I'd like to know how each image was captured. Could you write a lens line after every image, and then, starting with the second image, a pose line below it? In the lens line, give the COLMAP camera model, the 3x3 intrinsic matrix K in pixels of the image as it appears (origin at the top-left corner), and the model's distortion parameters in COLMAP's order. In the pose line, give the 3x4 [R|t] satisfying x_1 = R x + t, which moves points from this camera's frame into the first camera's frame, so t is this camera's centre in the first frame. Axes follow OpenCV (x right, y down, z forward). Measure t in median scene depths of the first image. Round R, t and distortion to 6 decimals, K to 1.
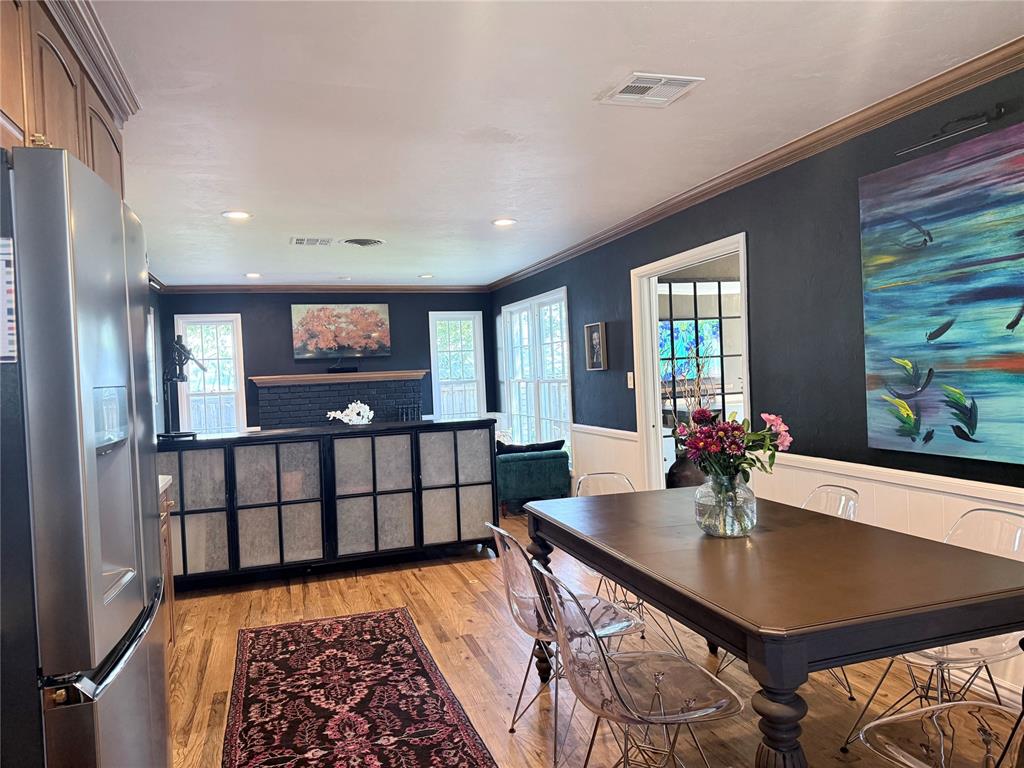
lens RADIAL K [[703.0, 0, 512.0], [0, 703.0, 384.0], [0, 0, 1]] dist [0.200177, -0.386237]
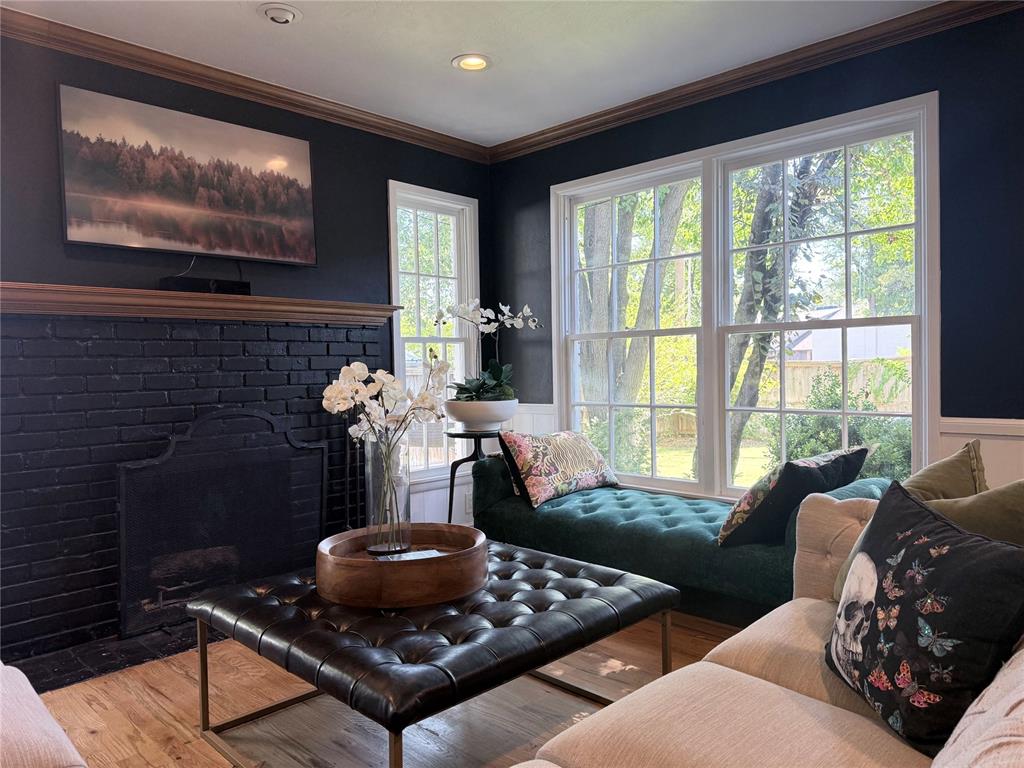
lens RADIAL K [[714.7, 0, 512.0], [0, 714.7, 384.0], [0, 0, 1]] dist [0.119393, -0.139145]
pose [[0.879726, 0.015961, 0.475212, -0.347343], [-0.011896, 0.999862, -0.011559, 0.042485], [-0.475331, 0.004516, 0.879795, 0.726022]]
